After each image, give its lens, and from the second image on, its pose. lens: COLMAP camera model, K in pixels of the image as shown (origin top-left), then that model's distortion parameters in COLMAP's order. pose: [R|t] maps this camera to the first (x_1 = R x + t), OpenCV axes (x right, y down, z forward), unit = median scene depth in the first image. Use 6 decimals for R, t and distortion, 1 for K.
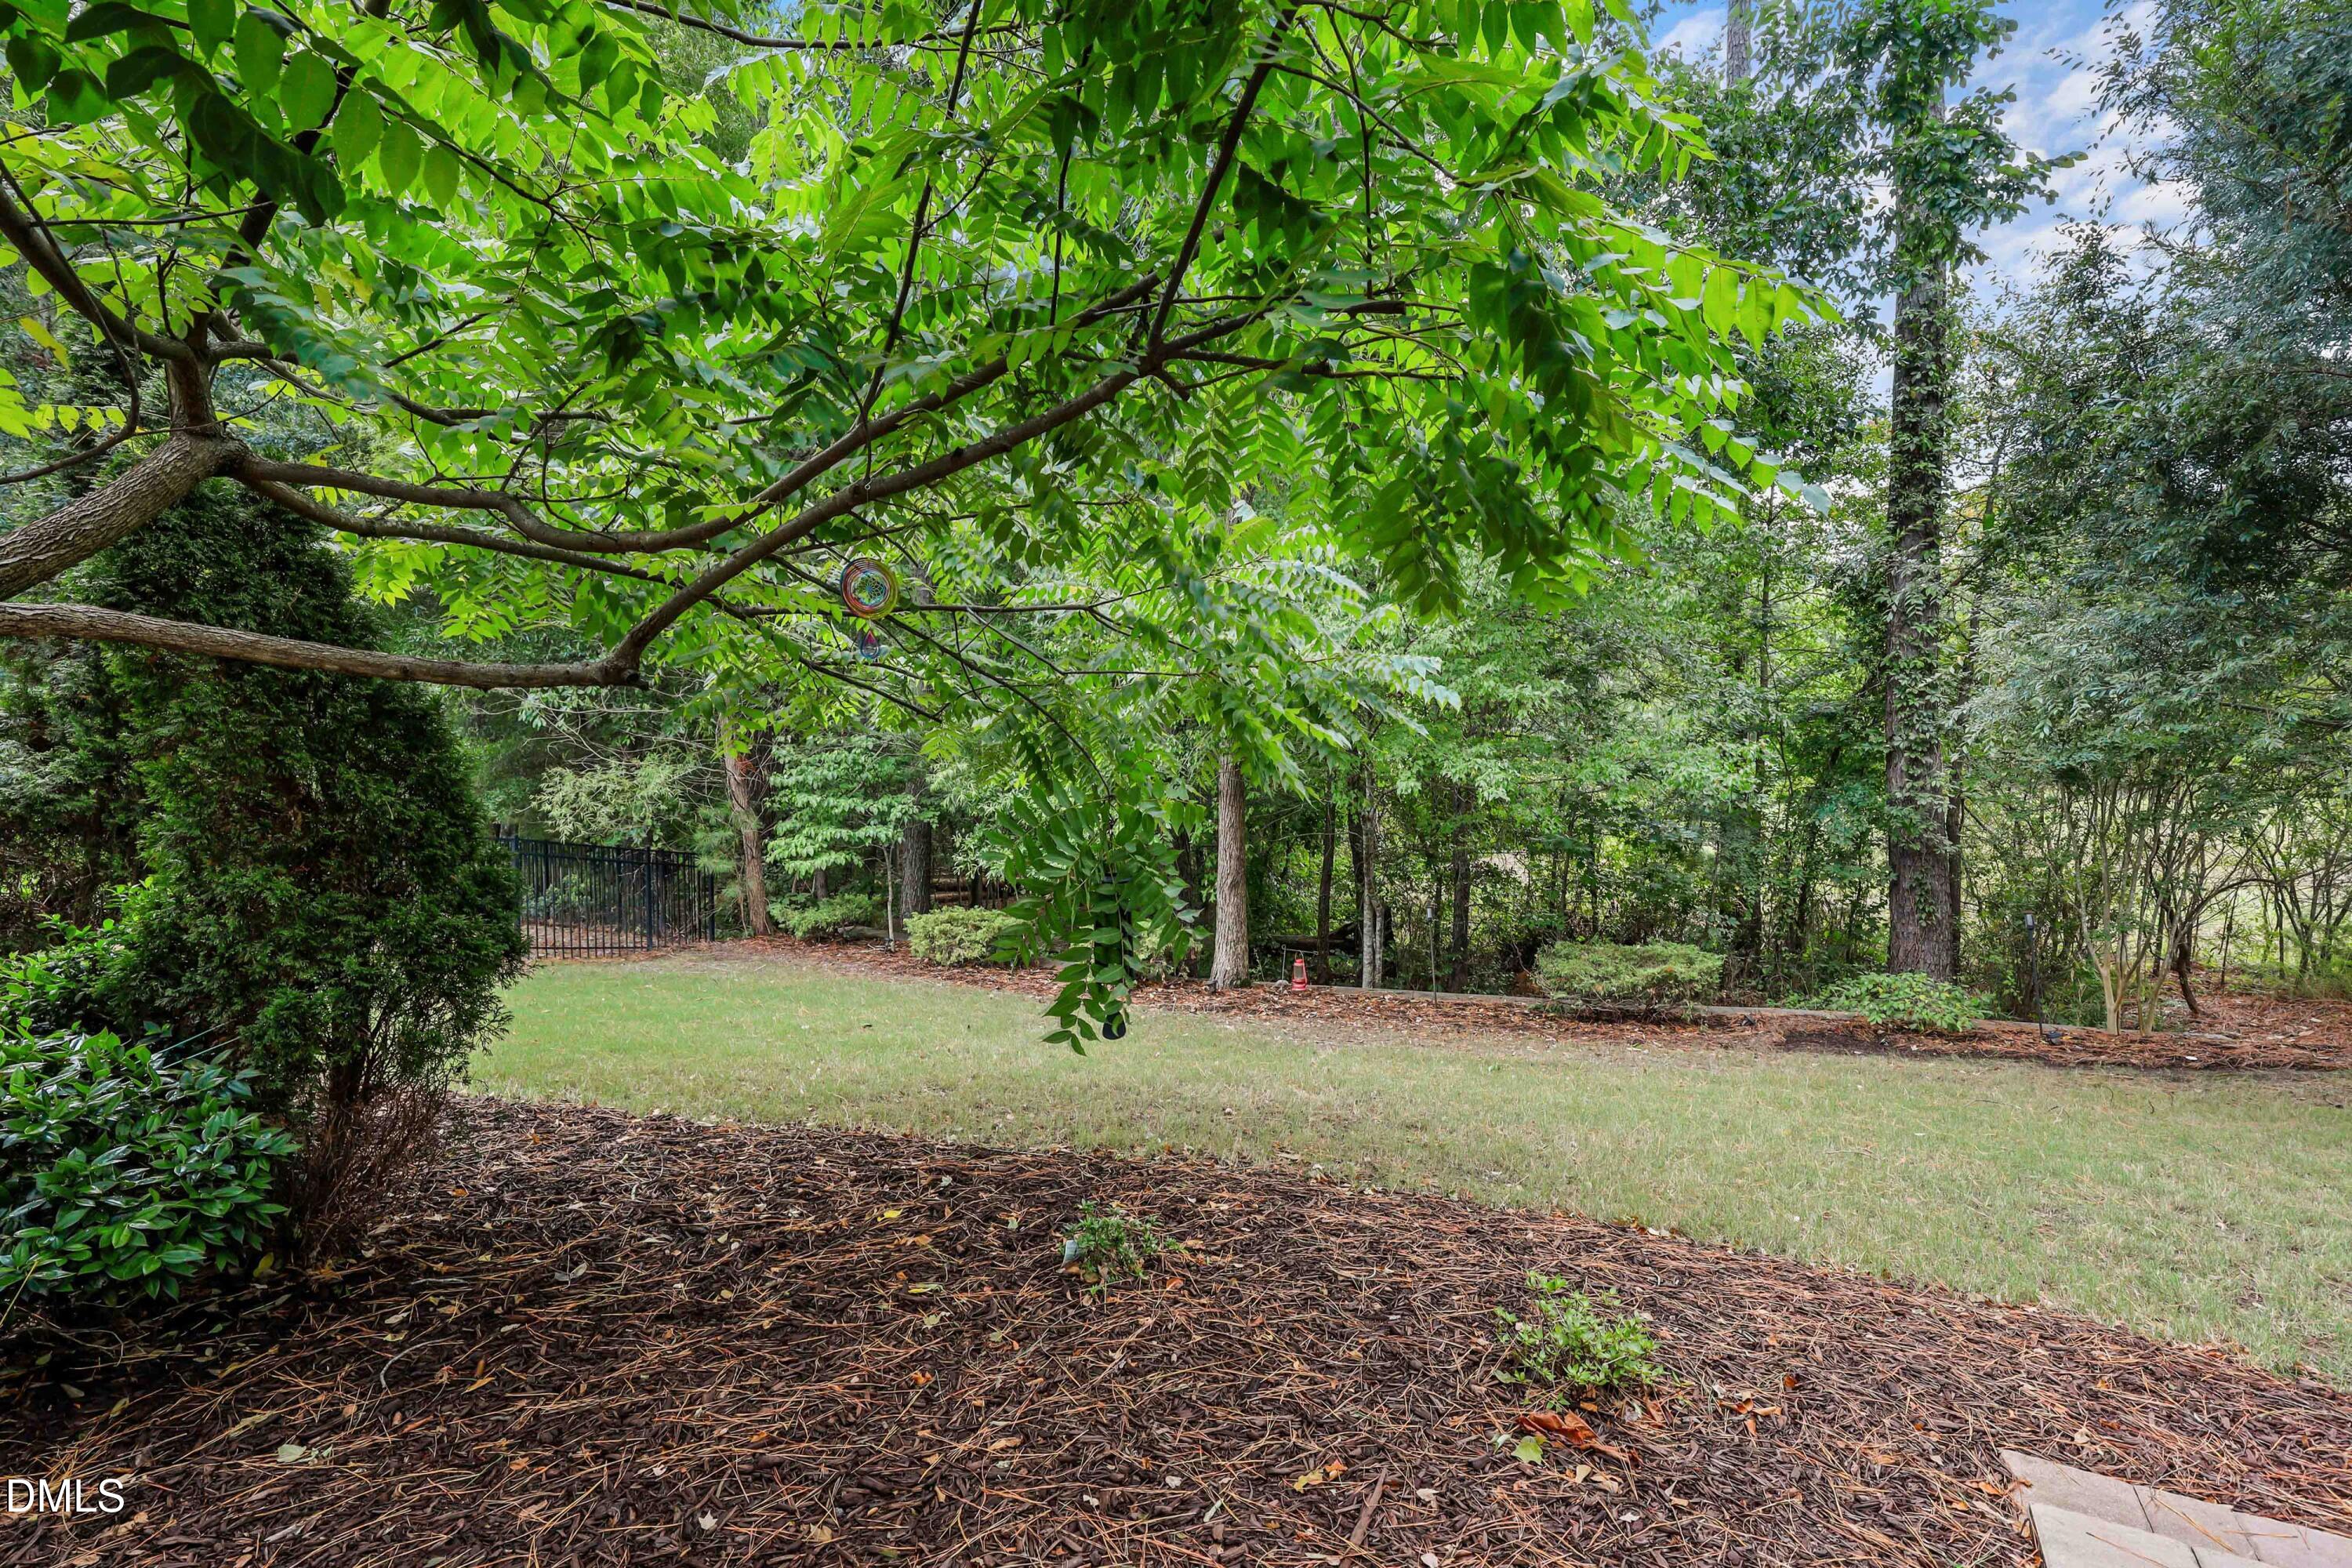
lens RADIAL K [[1096.4, 0, 1174.8], [0, 1096.4, 763.1], [0, 0, 1]] dist [0.000112, 0.000252]
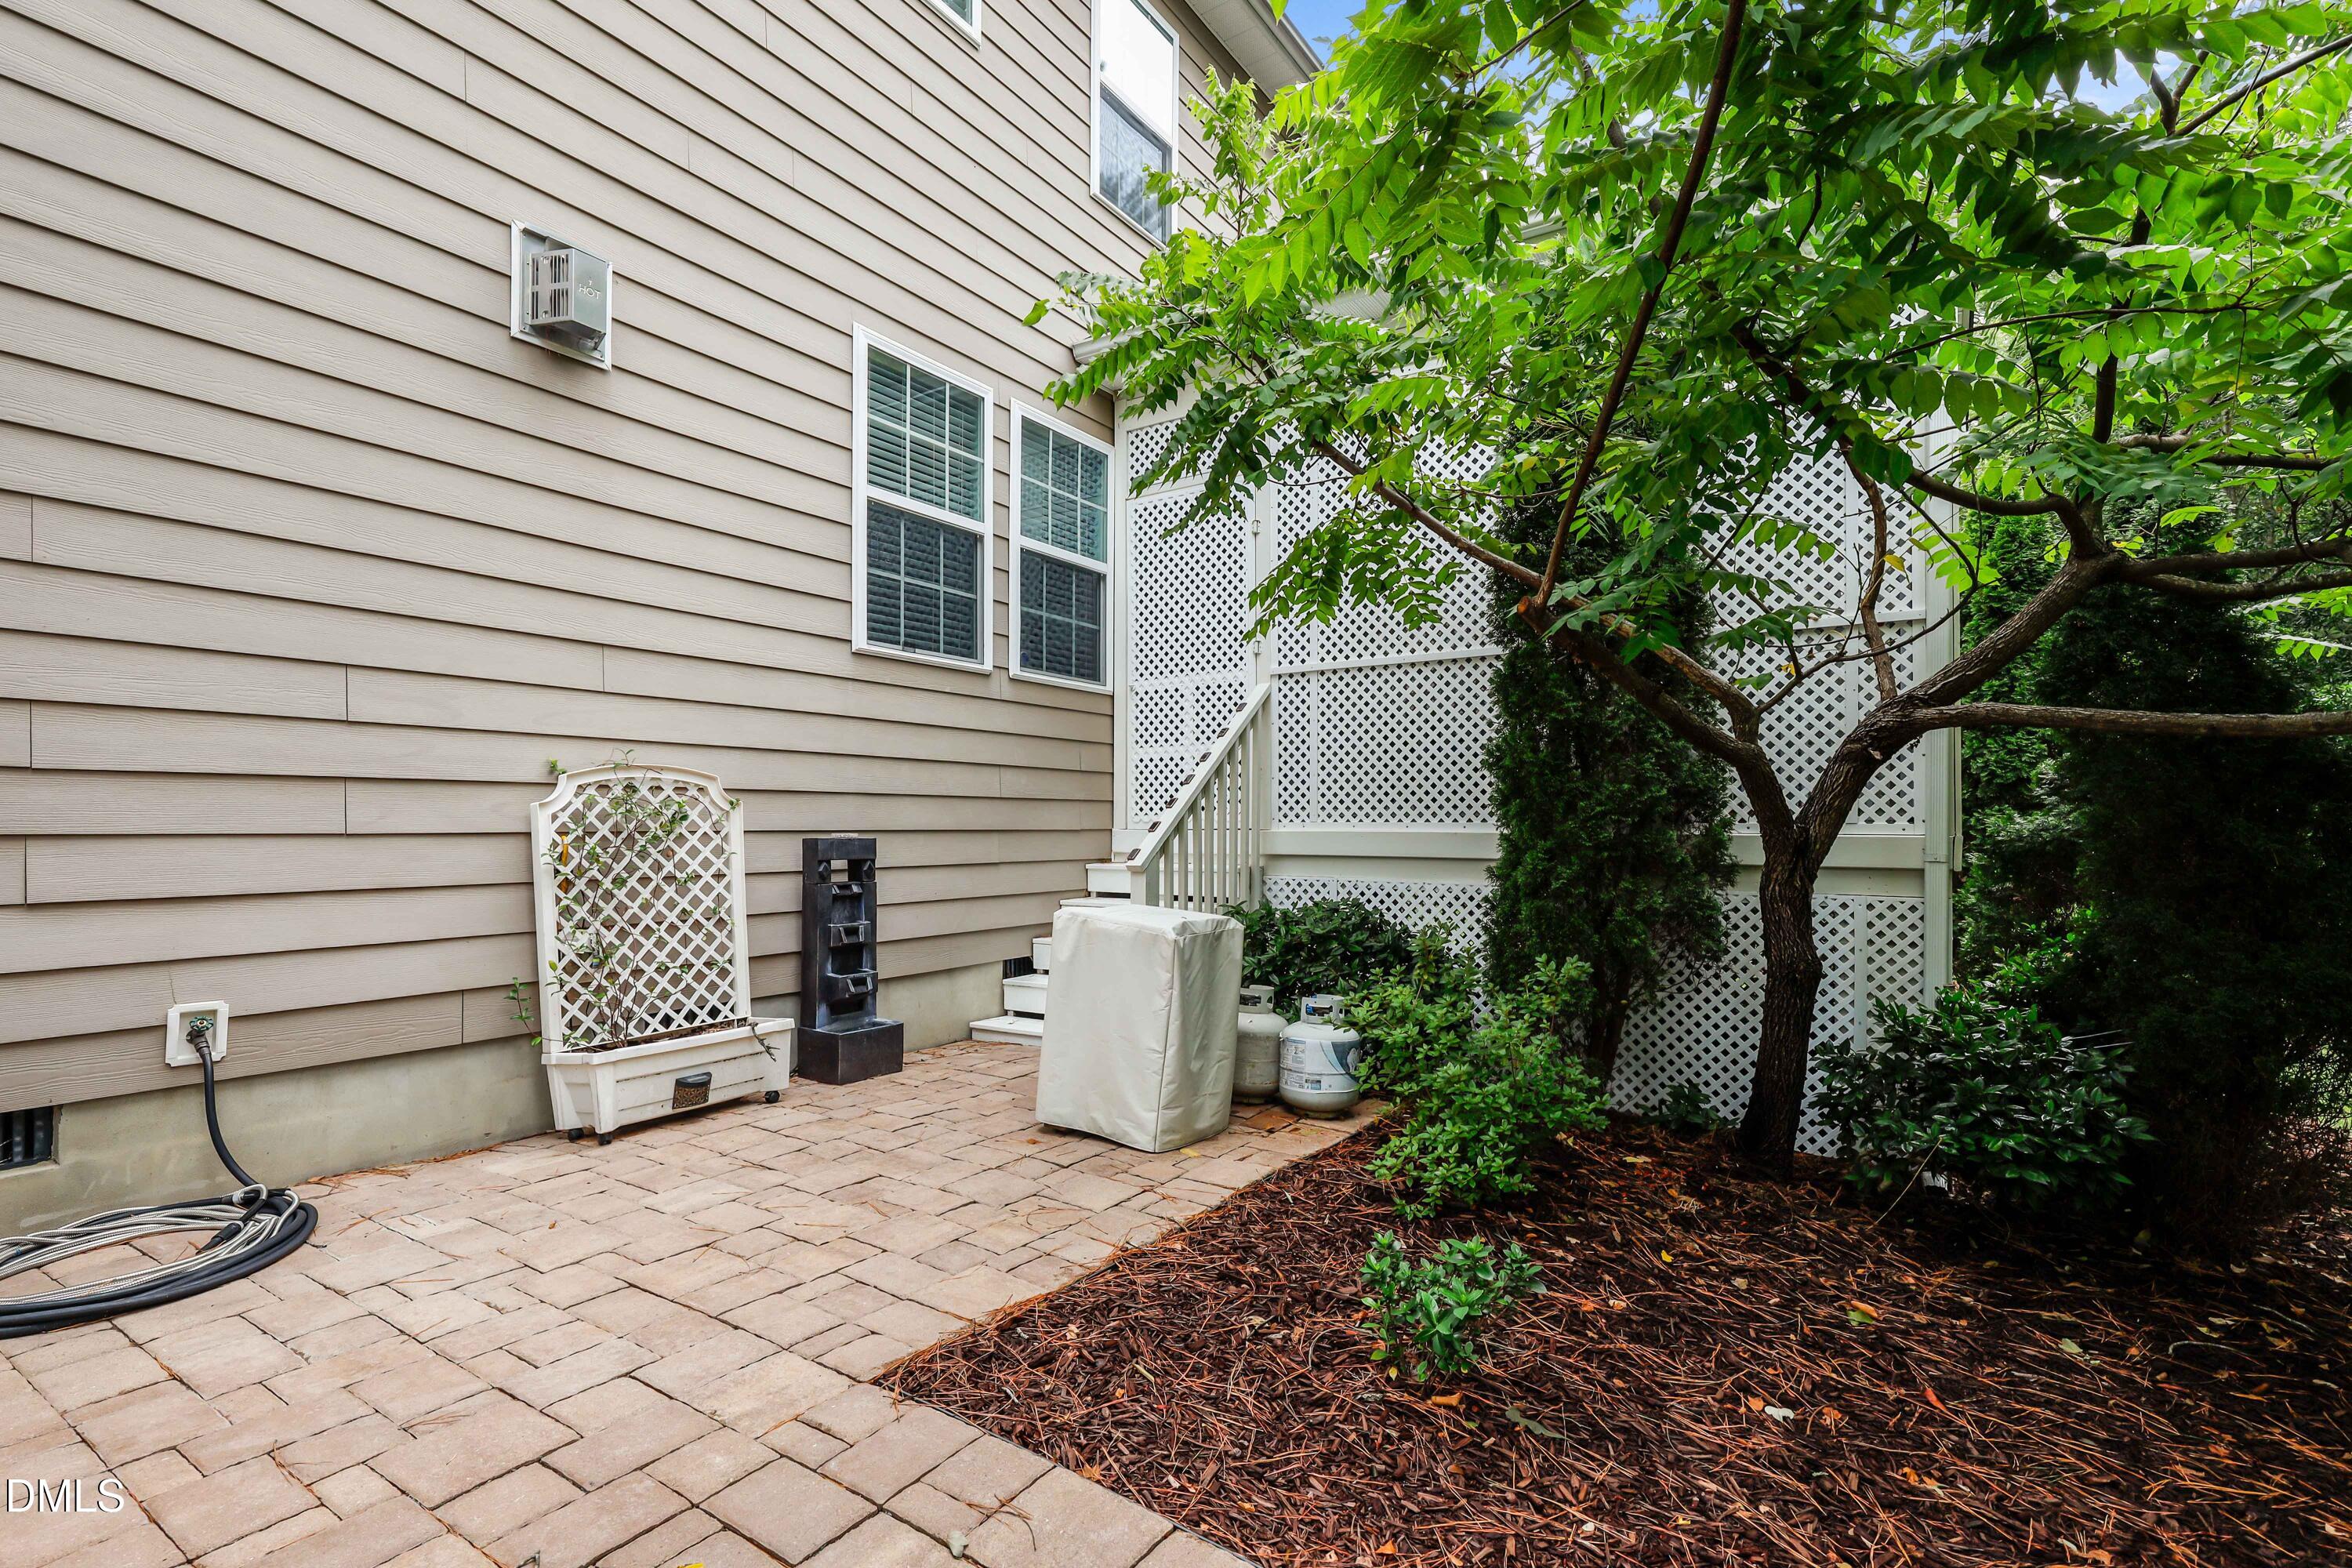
lens RADIAL K [[1096.4, 0, 1170.0], [0, 1096.4, 785.4], [0, 0, 1]] dist [0.000112, 0.000252]
pose [[-0.041285, -0.015178, -0.999032, 0.344499], [-0.015320, 0.999777, -0.014556, 0.001877], [0.999030, 0.014704, -0.041508, -0.009827]]
